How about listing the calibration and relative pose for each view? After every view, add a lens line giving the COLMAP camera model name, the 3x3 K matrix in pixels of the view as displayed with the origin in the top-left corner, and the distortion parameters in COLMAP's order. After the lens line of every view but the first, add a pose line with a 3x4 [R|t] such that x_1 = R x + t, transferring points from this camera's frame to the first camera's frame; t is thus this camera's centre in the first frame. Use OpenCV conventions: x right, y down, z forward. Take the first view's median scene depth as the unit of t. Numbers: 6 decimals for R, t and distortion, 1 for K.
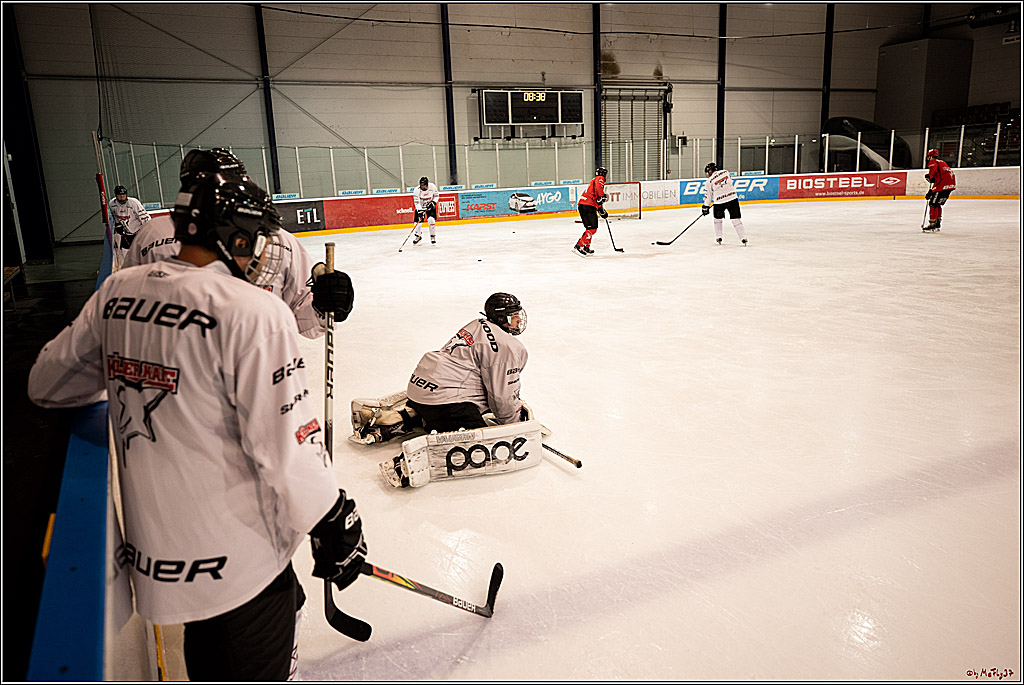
lens RADIAL K [[717.5, 0, 522.3], [0, 717.5, 335.6], [0, 0, 1]] dist [-0.000160, 0.014489]
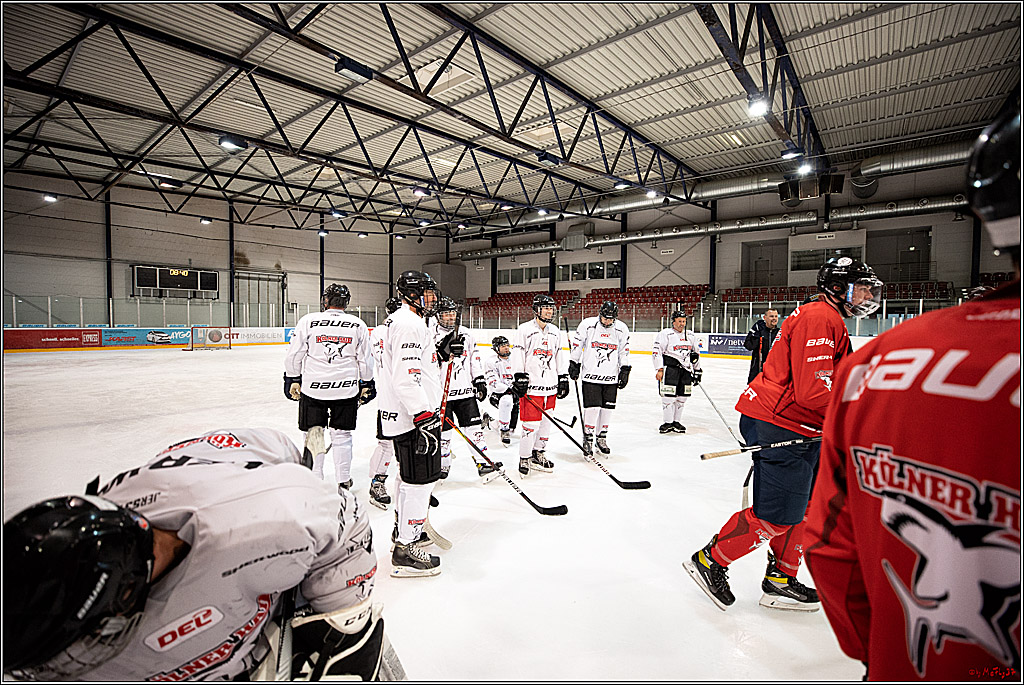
lens RADIAL K [[472.2, 0, 515.4], [0, 472.2, 332.2], [0, 0, 1]] dist [-0.036148, 0.012046]
pose [[0.910625, 0.040523, 0.411241, 0.277586], [0.045188, 0.979447, -0.196574, 0.035994], [-0.410755, 0.197588, 0.890078, -0.211612]]
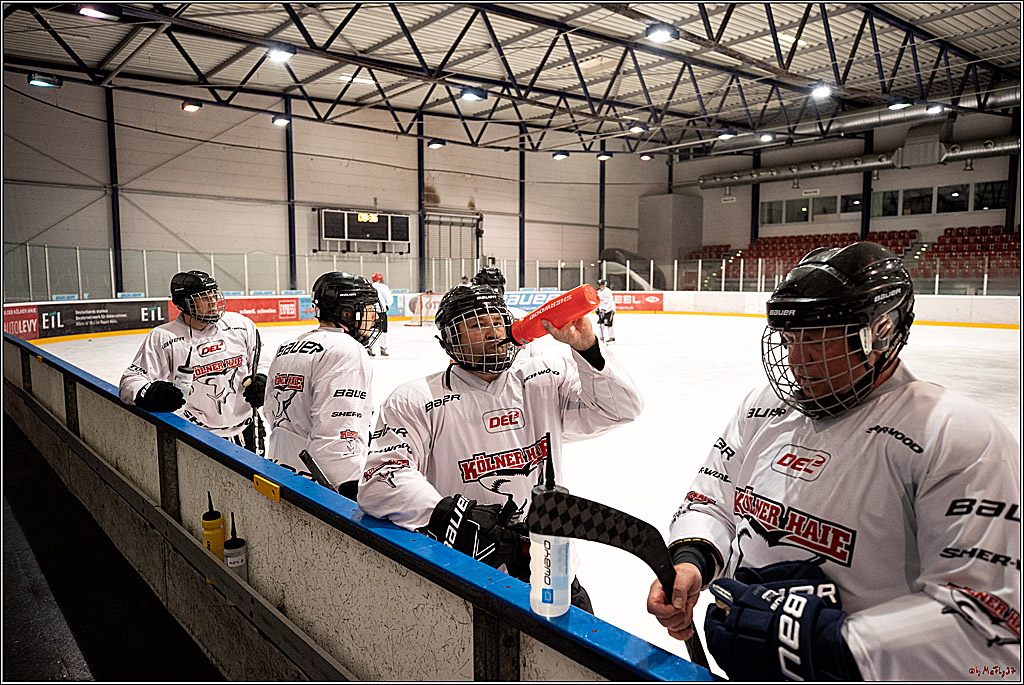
lens RADIAL K [[657.5, 0, 511.2], [0, 657.5, 340.7], [0, 0, 1]] dist [-0.012456, 0.012681]
pose [[0.967234, 0.016398, 0.253357, -0.024172], [0.018524, 0.990695, -0.134837, 0.010221], [-0.253210, 0.135112, 0.957930, -0.045038]]
